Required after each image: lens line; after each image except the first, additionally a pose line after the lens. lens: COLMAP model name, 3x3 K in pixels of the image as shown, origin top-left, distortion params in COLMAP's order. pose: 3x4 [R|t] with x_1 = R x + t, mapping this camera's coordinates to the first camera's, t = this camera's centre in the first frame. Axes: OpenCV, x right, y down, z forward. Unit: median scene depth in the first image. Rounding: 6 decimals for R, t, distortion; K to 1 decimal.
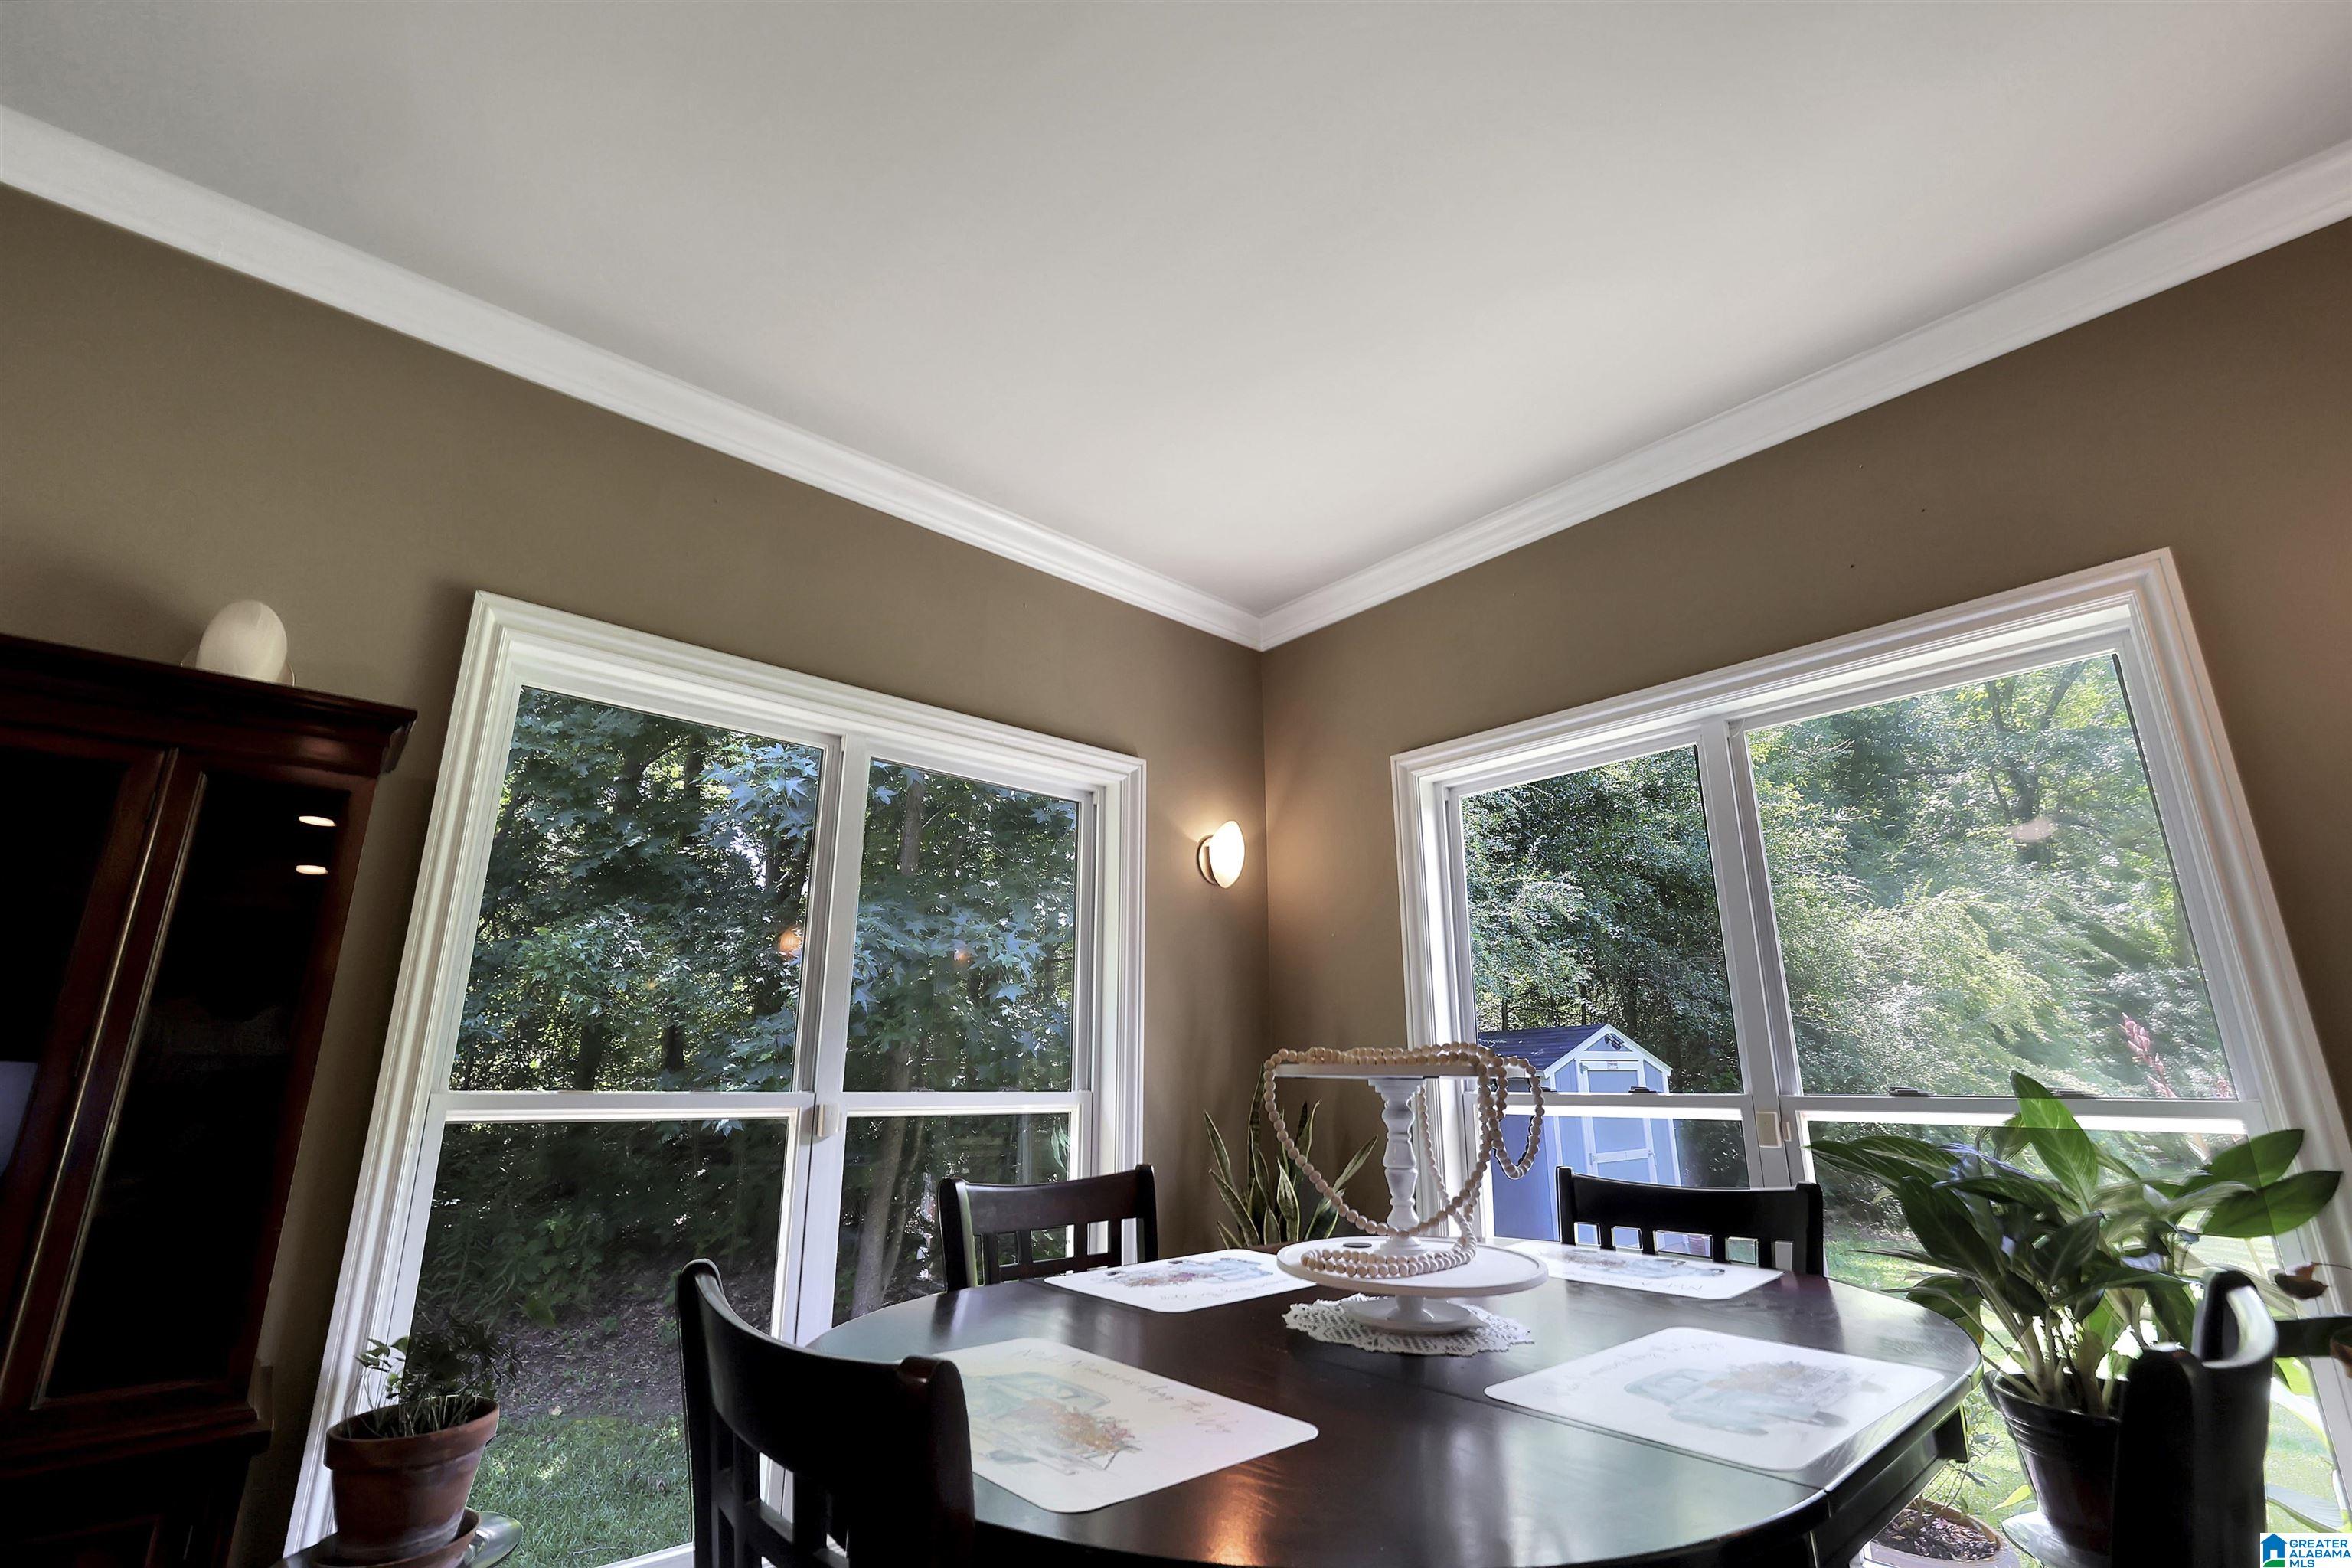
lens RADIAL K [[1032.7, 0, 1179.1], [0, 1032.7, 771.8], [0, 0, 1]] dist [-0.057410, 0.028162]
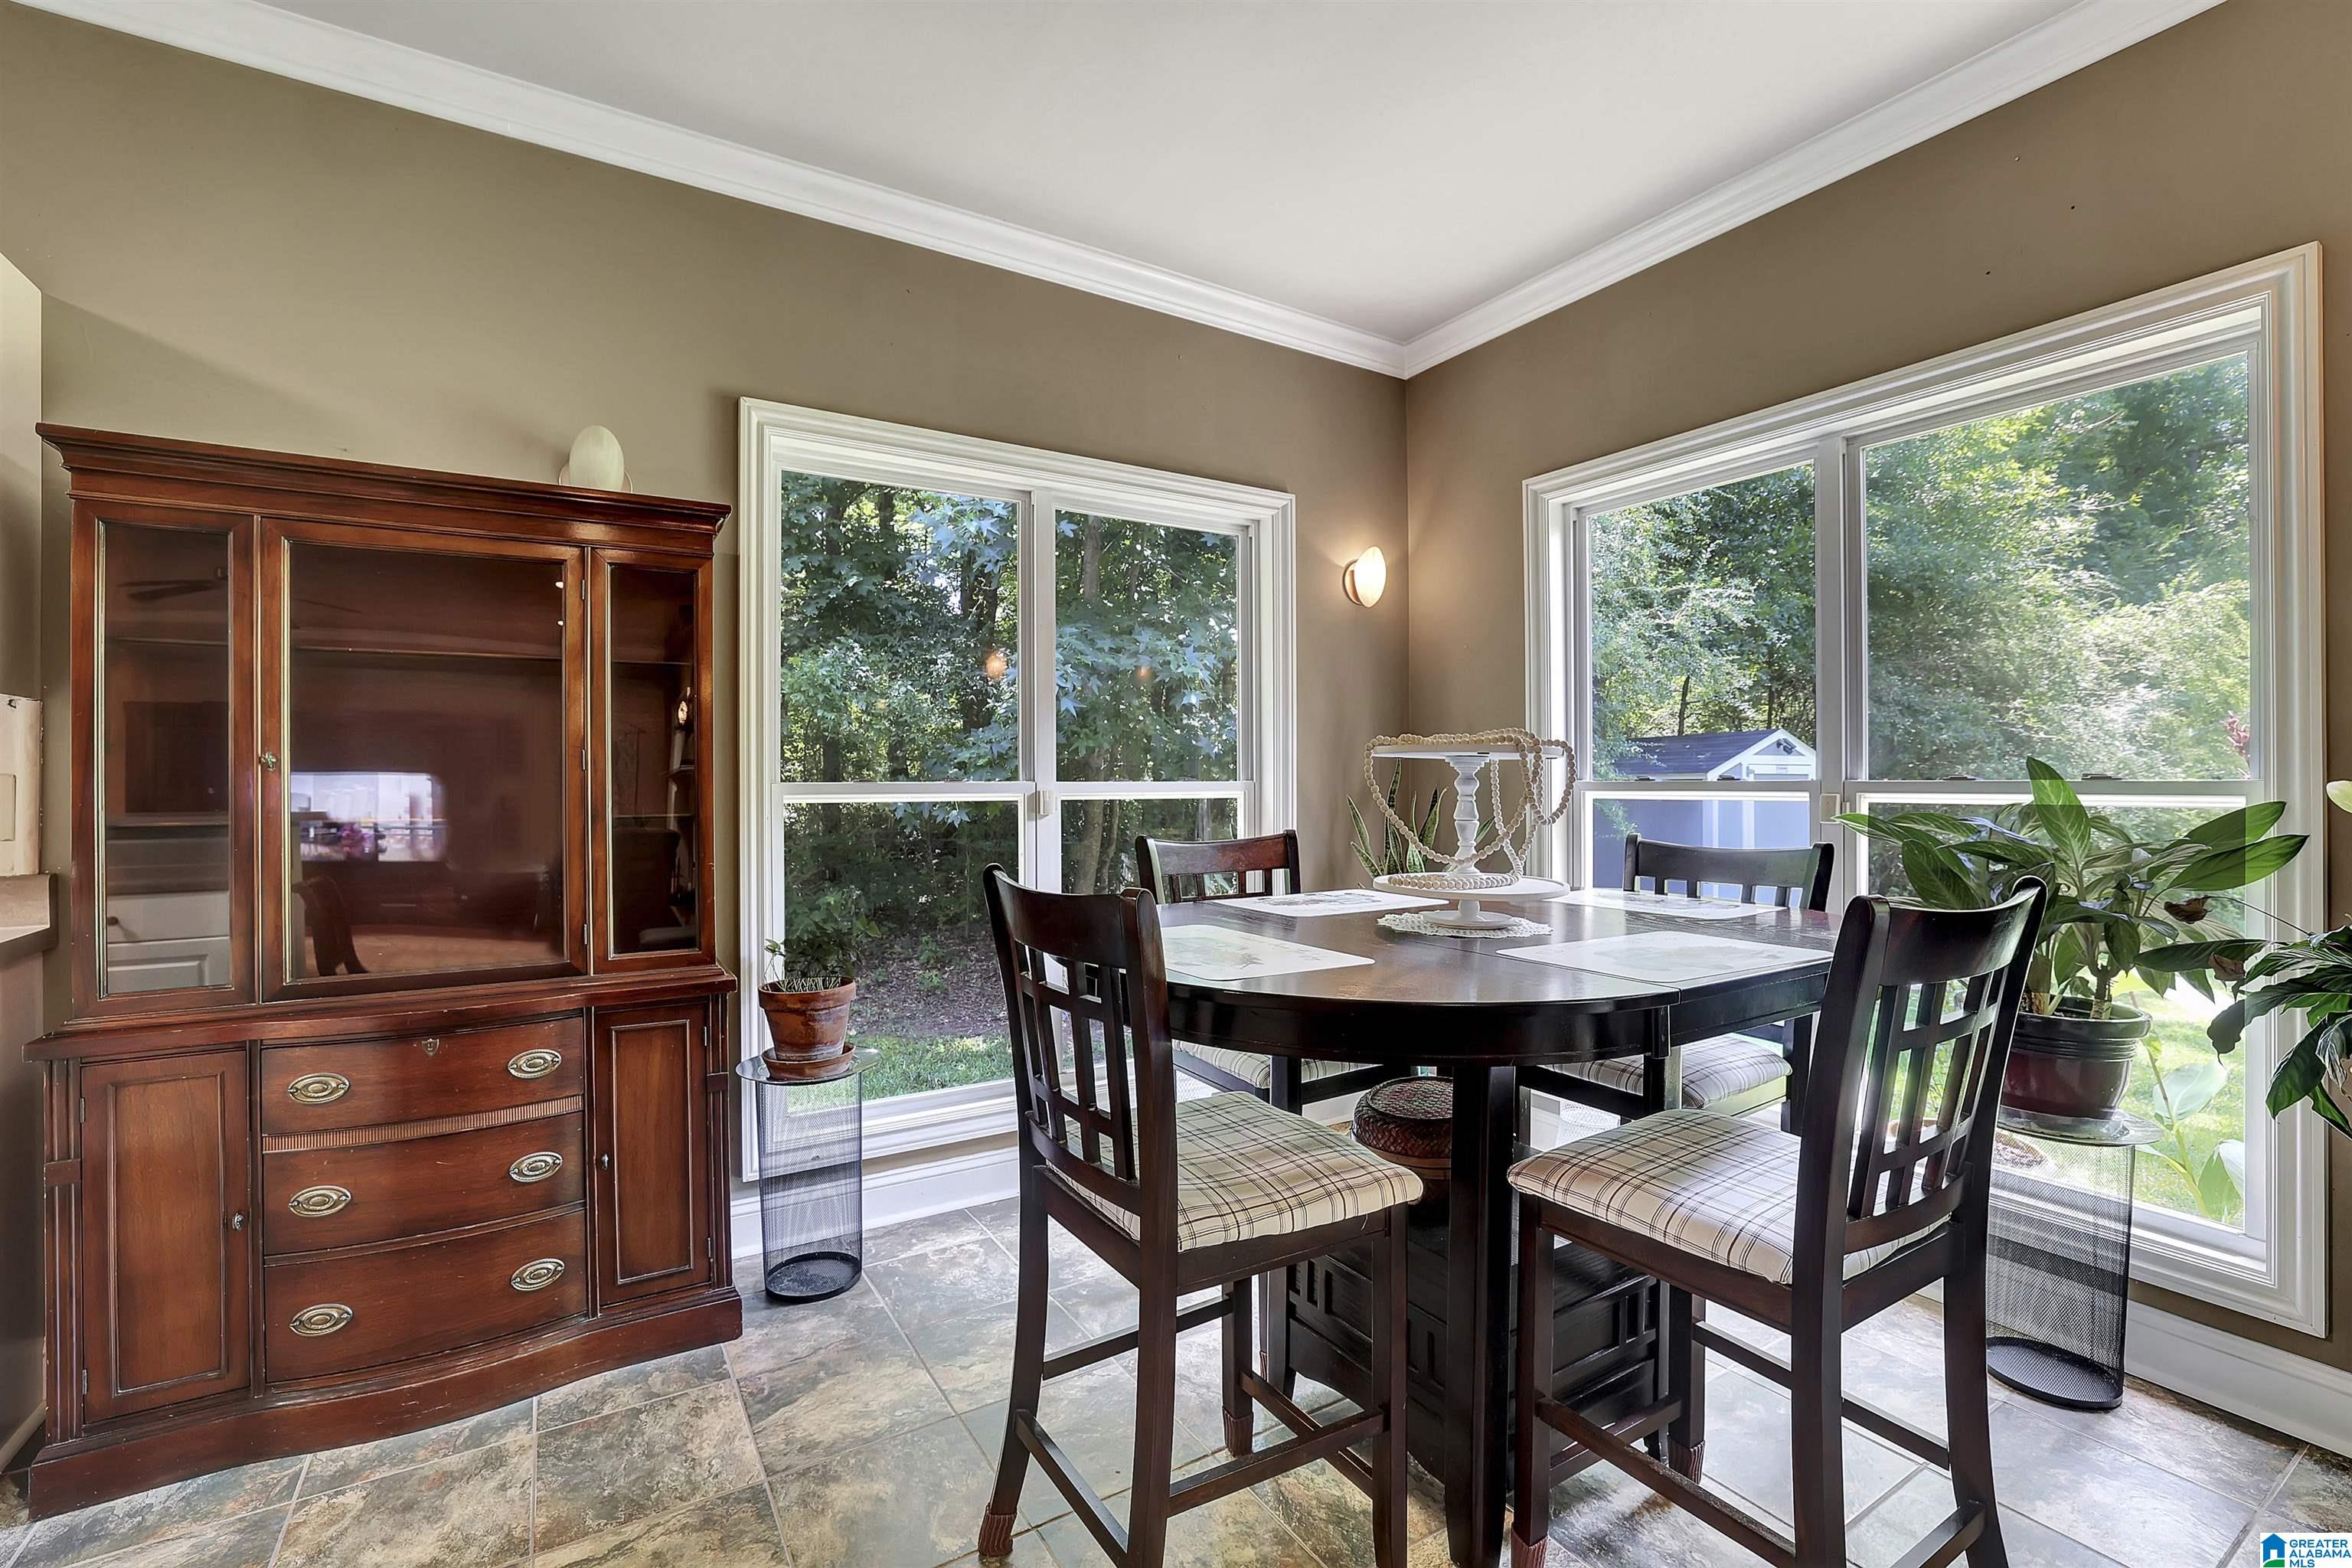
lens RADIAL K [[1032.7, 0, 1179.1], [0, 1032.7, 771.8], [0, 0, 1]] dist [-0.057410, 0.028162]
pose [[0.985093, -0.004501, -0.171966, 0.030225], [0.051167, 0.962080, 0.267925, -0.023961], [0.164239, -0.272730, 0.947968, -0.136901]]
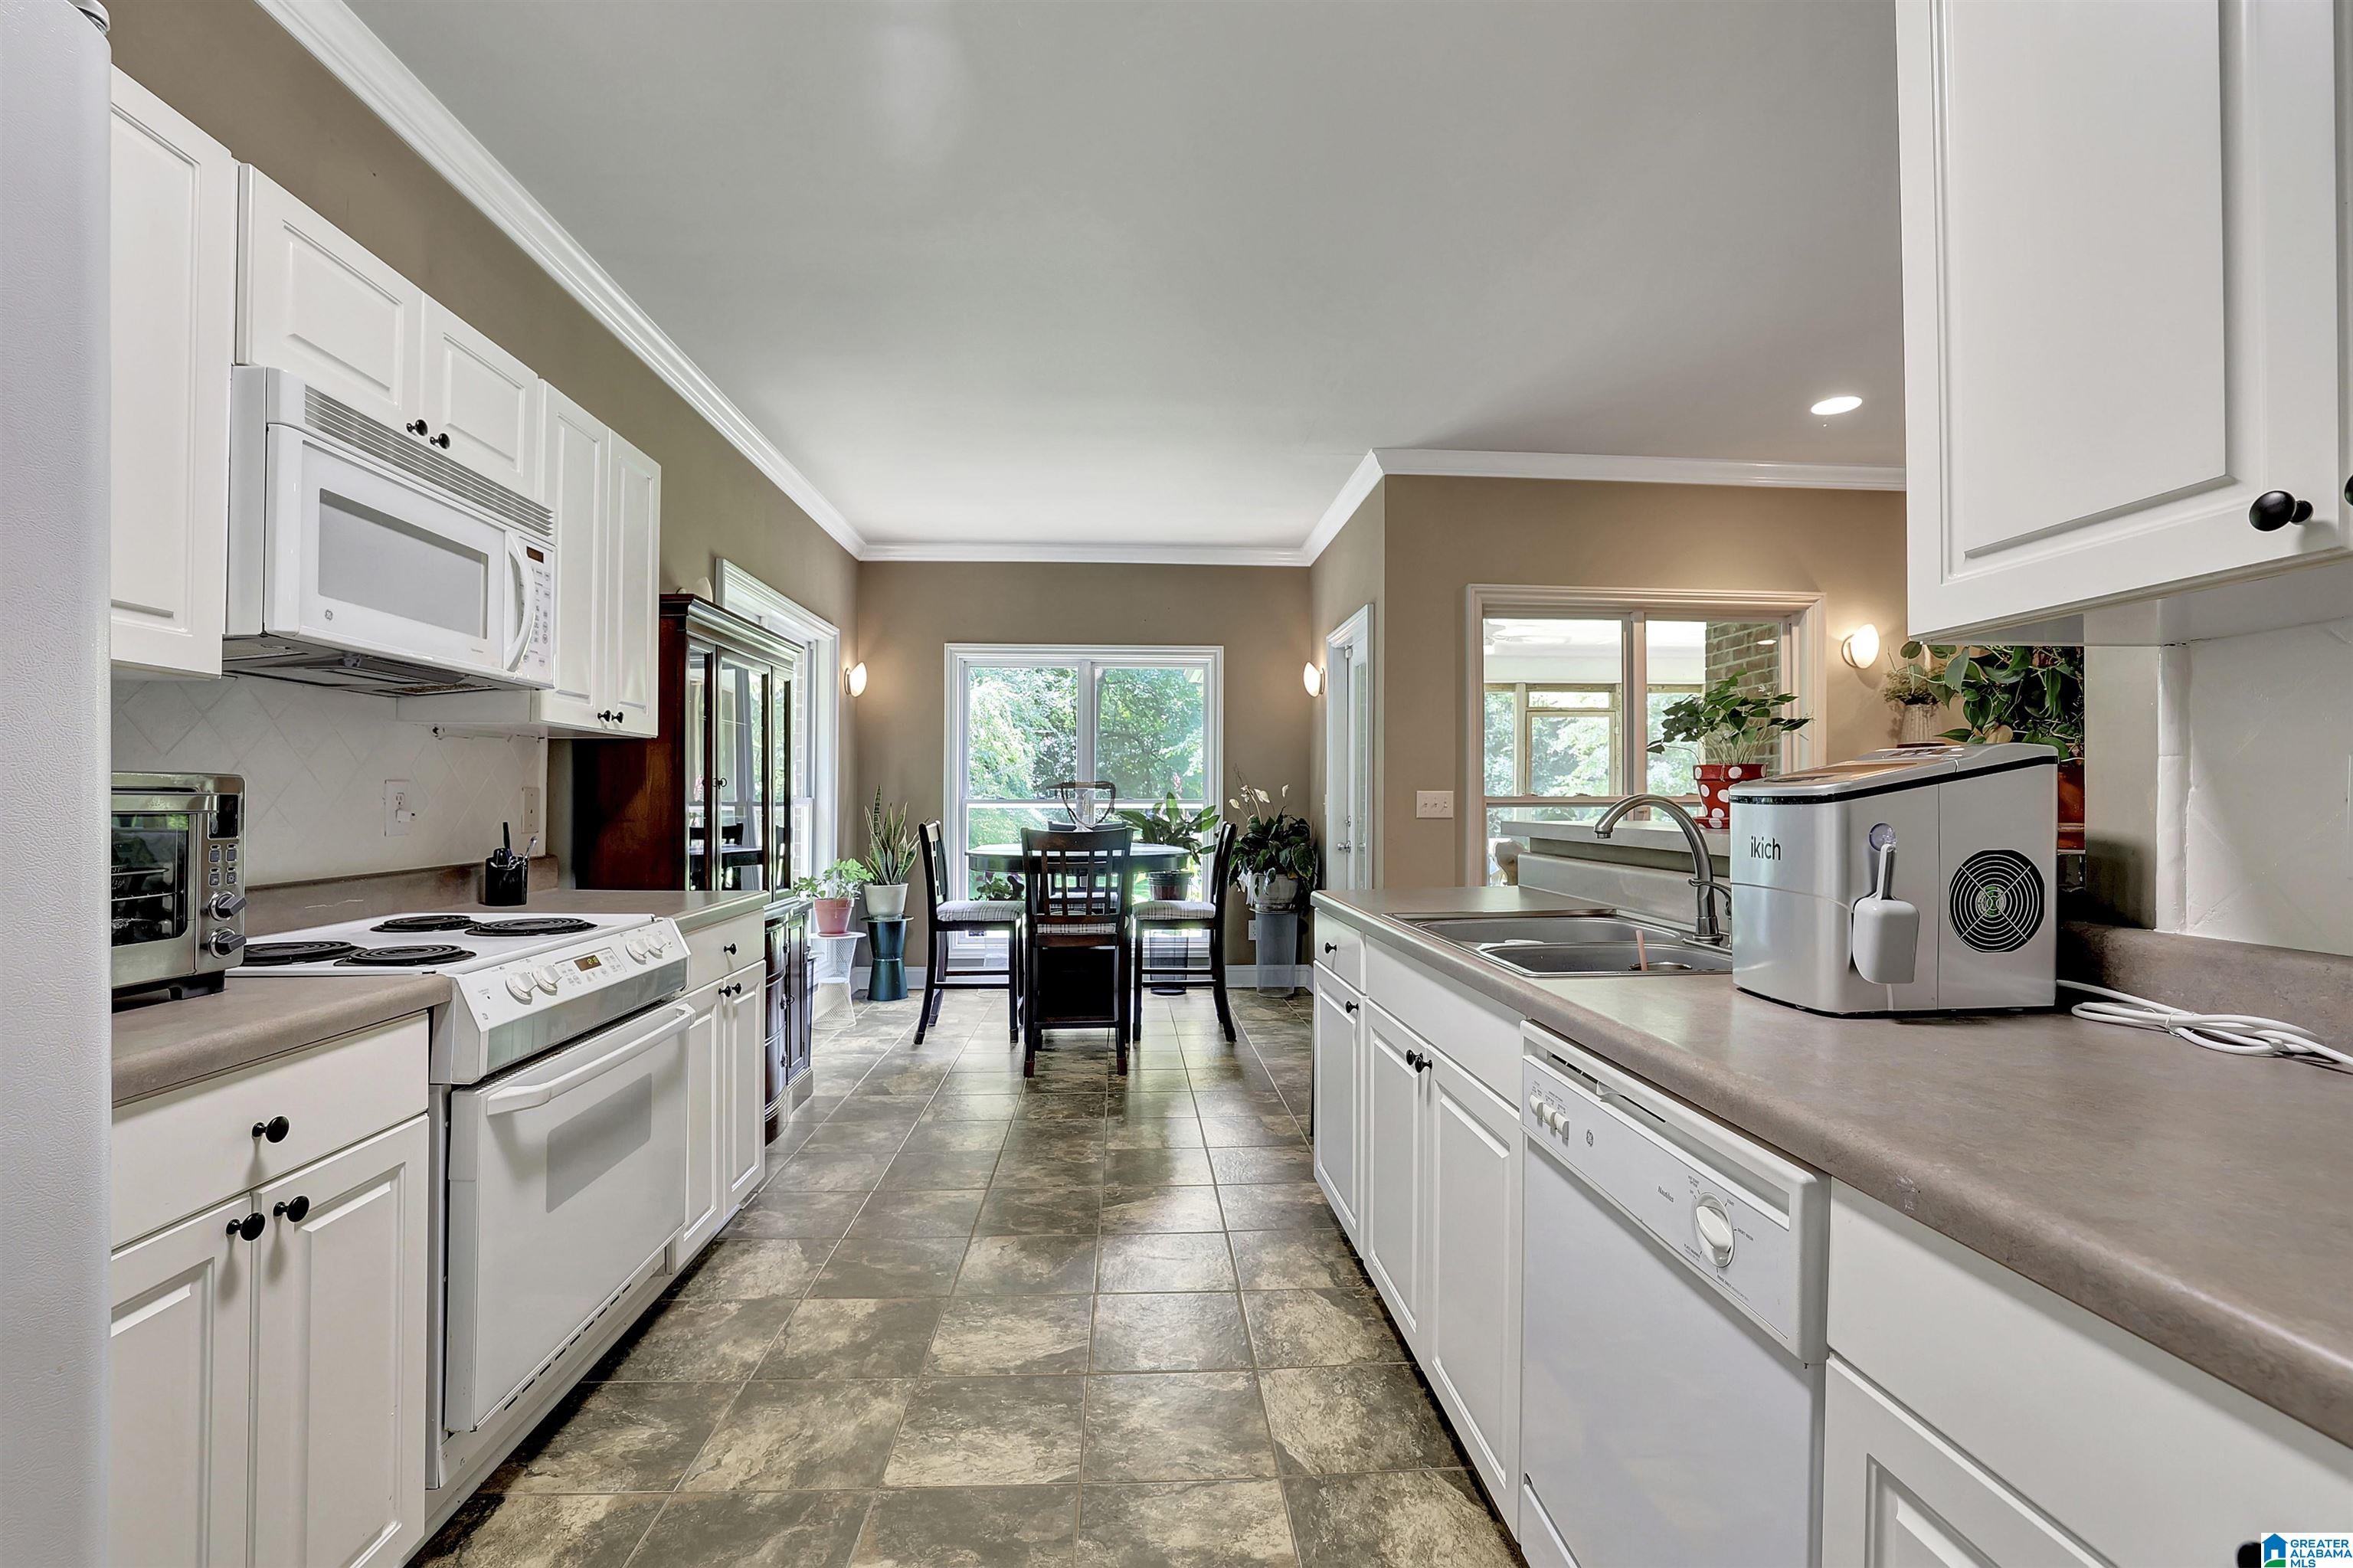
lens RADIAL K [[1033.1, 0, 1179.6], [0, 1033.1, 771.8], [0, 0, 1]] dist [-0.057410, 0.028162]
pose [[0.621142, 0.021890, 0.783392, -1.013693], [-0.222142, 0.963529, 0.149211, -0.163204], [-0.751555, -0.266706, 0.603352, -0.618642]]
